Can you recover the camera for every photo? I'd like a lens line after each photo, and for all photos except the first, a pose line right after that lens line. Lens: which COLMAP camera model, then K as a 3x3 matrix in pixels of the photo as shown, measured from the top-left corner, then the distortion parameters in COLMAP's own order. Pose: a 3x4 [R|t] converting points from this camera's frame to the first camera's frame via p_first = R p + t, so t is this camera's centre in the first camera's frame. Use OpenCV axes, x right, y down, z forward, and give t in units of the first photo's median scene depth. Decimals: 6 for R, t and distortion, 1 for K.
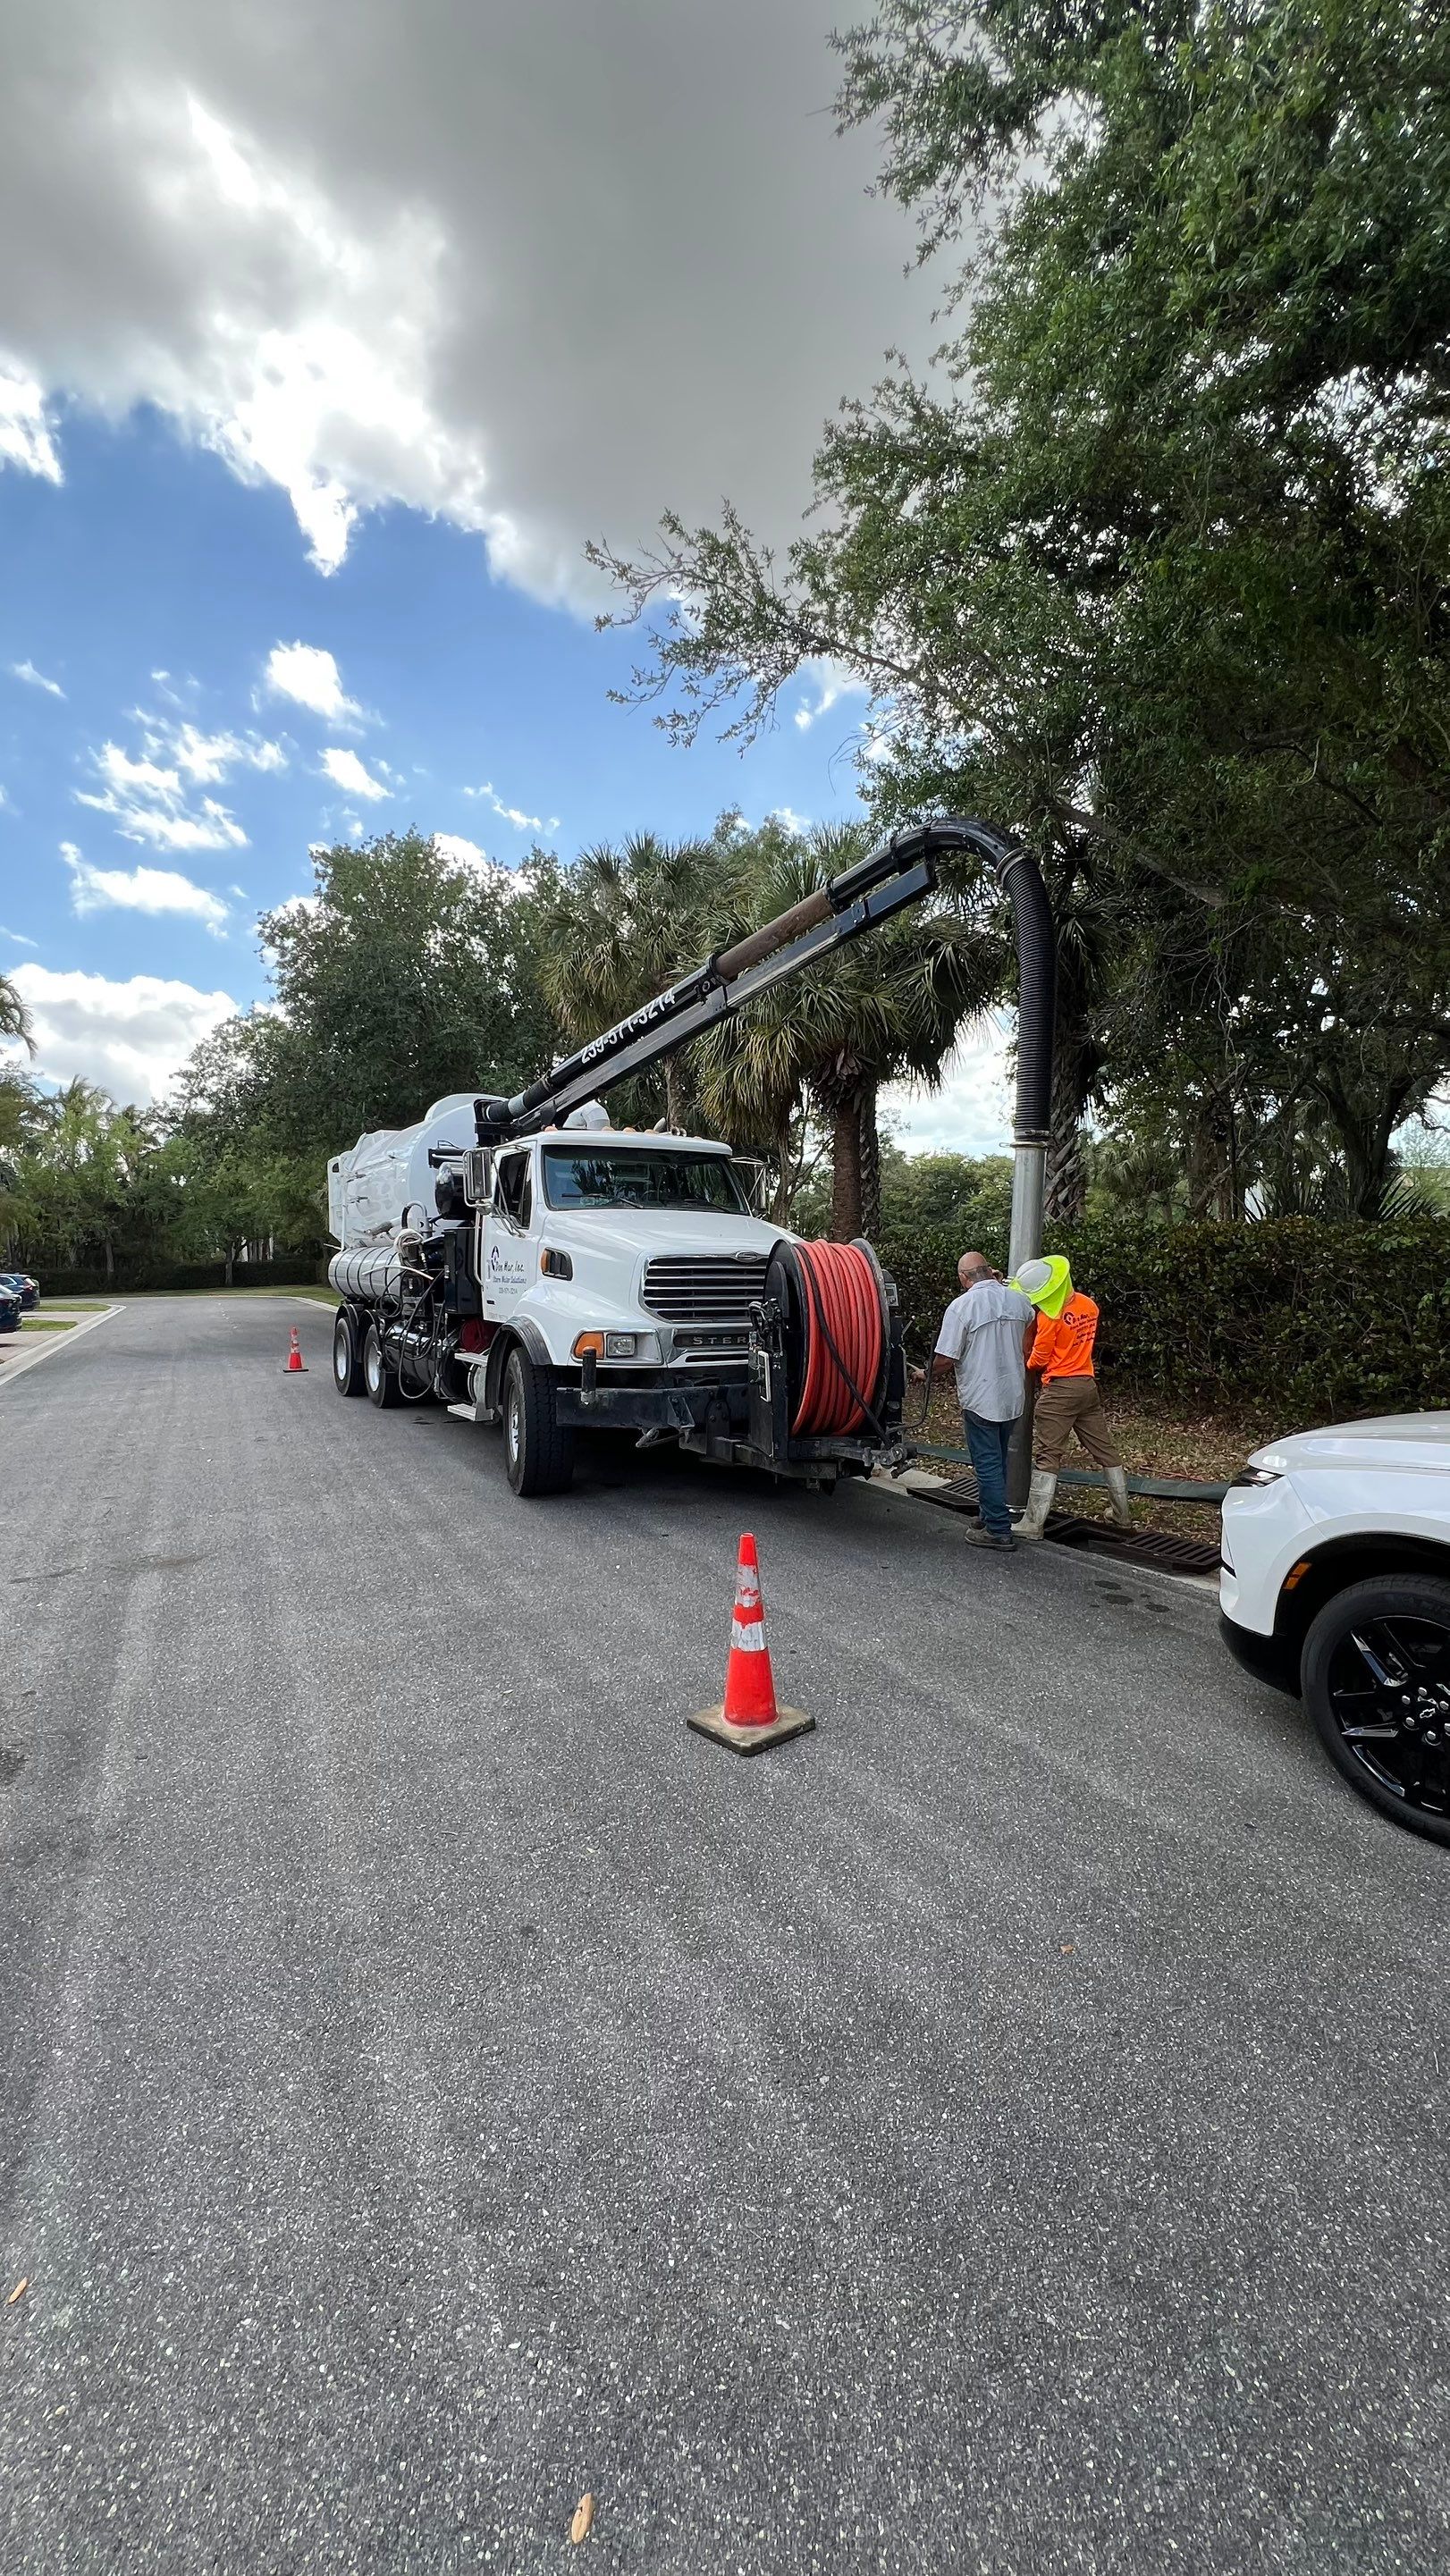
lens RADIAL K [[1016.2, 0, 725.0], [0, 1016.2, 1288.0], [0, 0, 1]] dist [-0.000998, -0.000123]
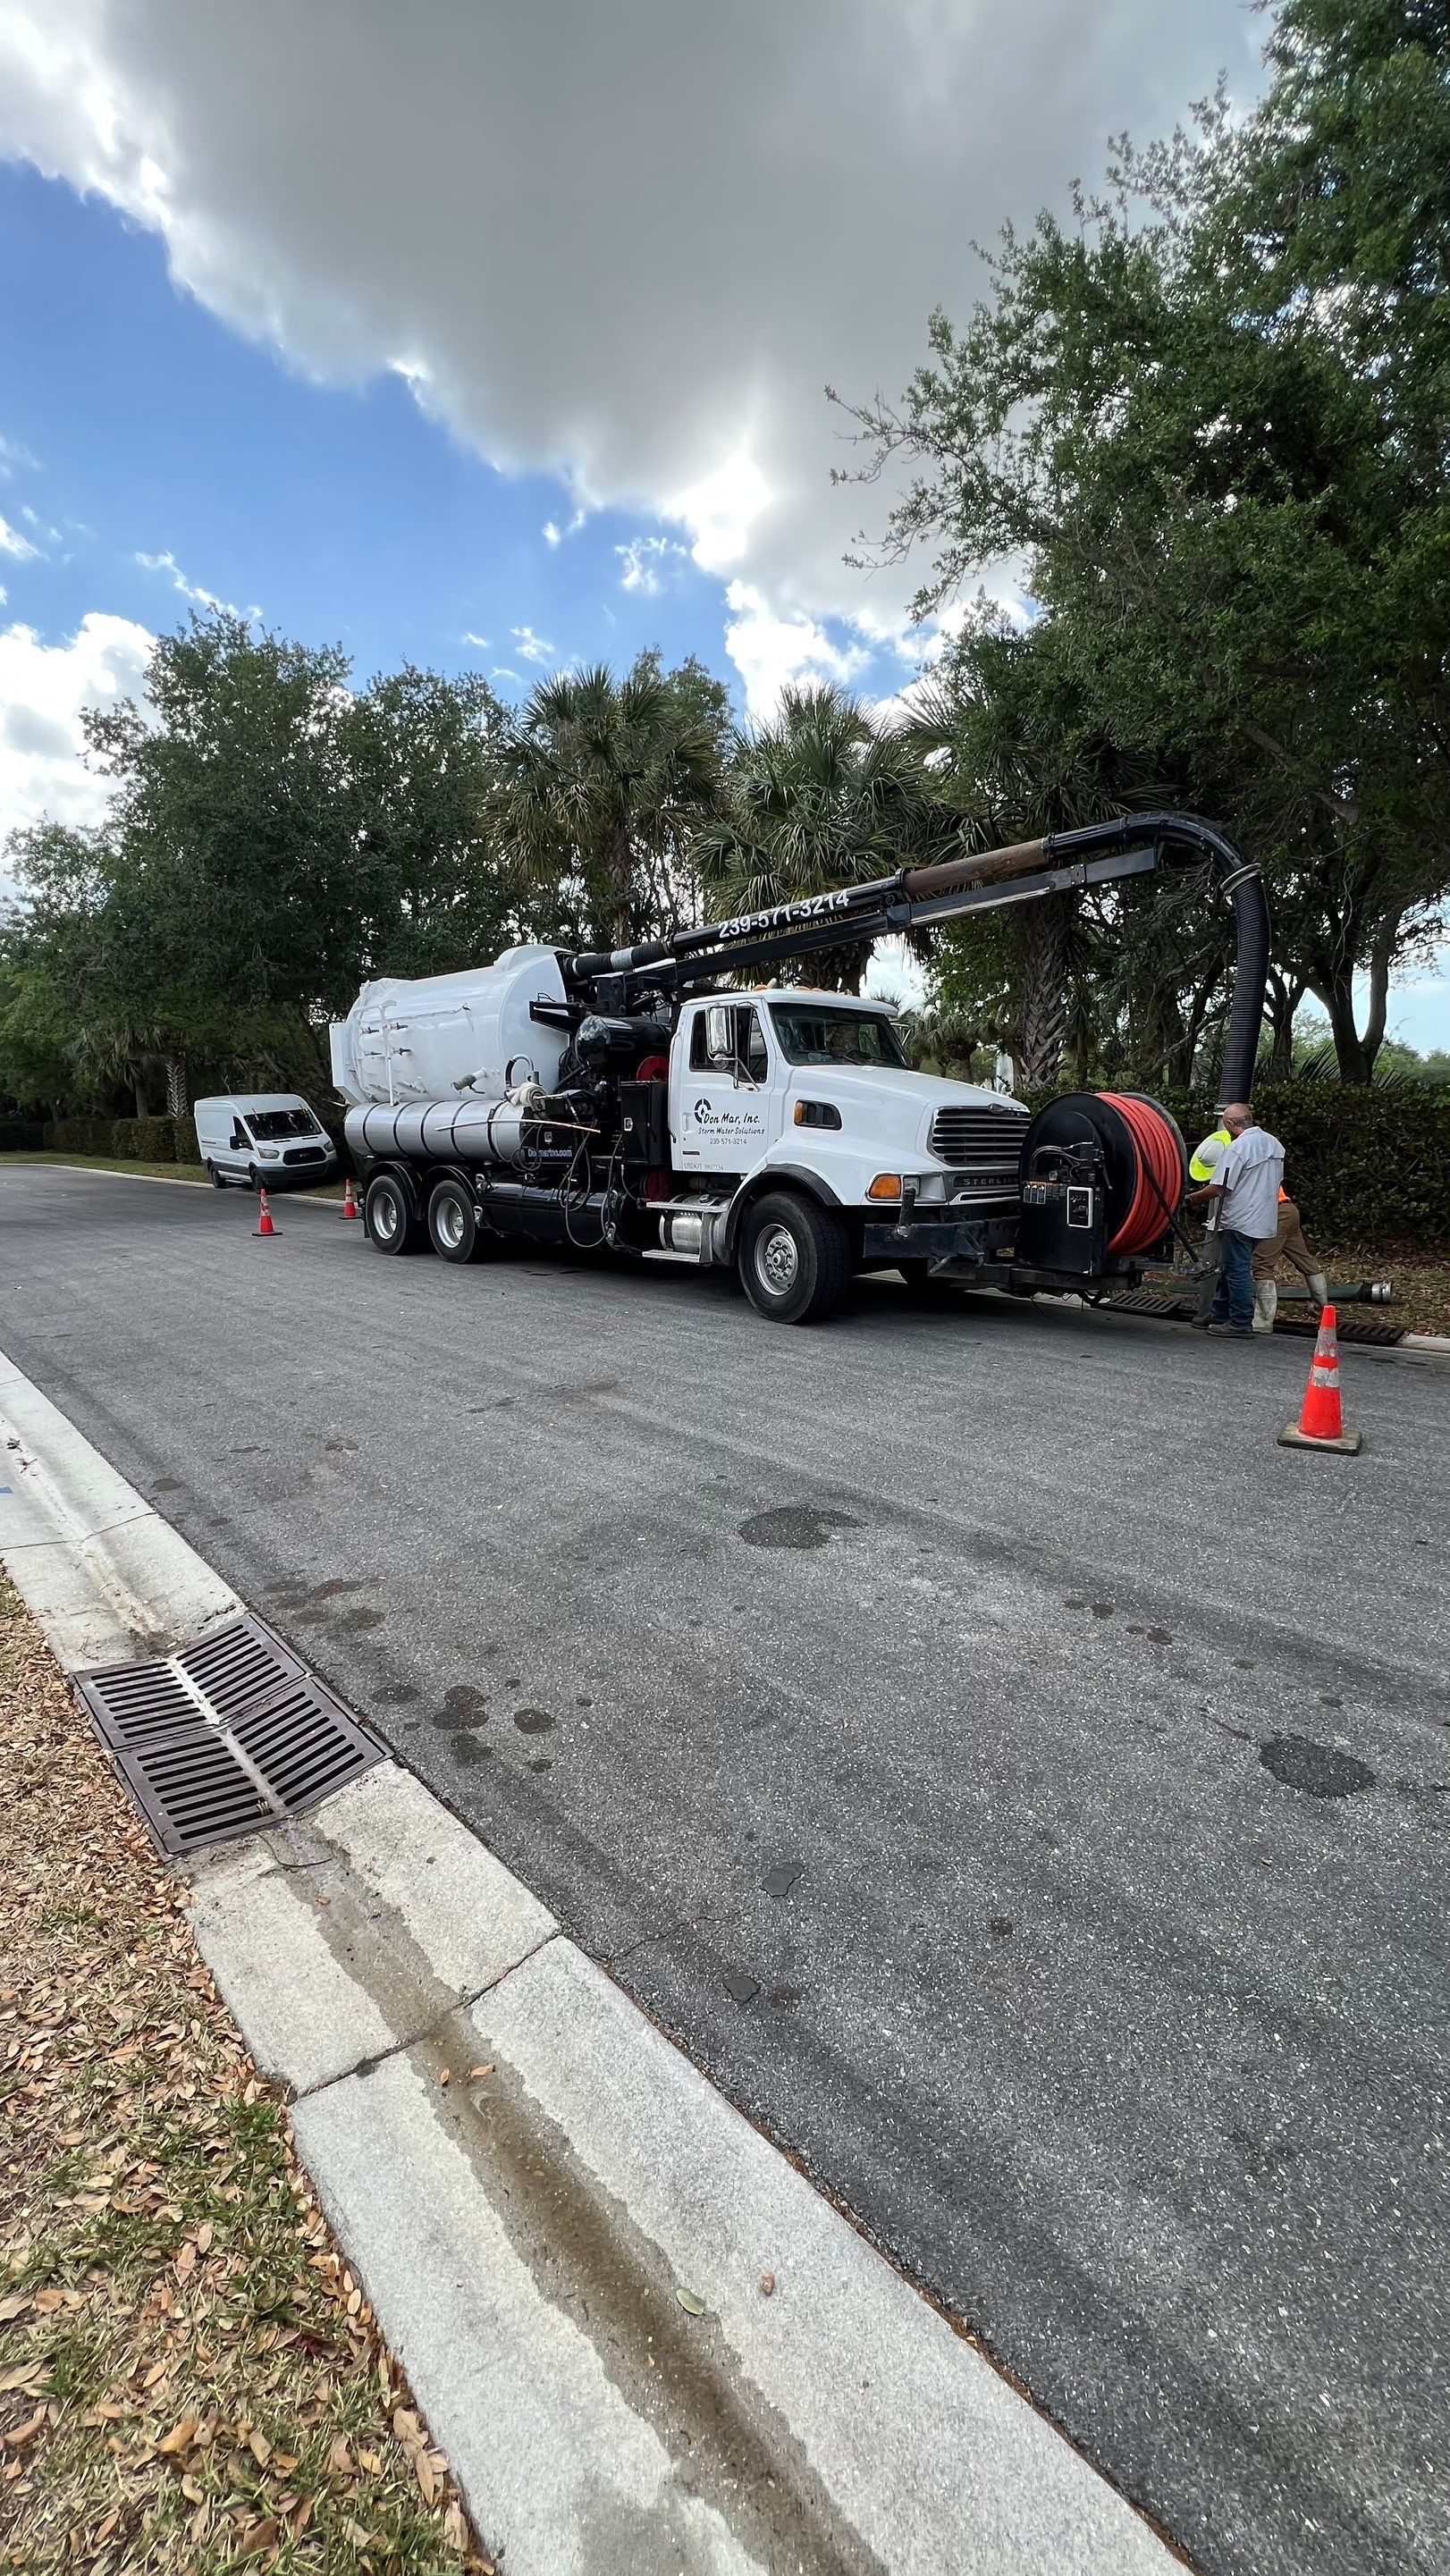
lens RADIAL K [[1055.0, 0, 725.4], [0, 1055.0, 1204.7], [0, 0, 1]] dist [0.035942, -0.000169]
pose [[0.967890, -0.015796, 0.250877, -0.451014], [0.003993, 0.998864, 0.047488, 0.015676], [-0.251342, -0.044962, 0.966854, -0.066741]]
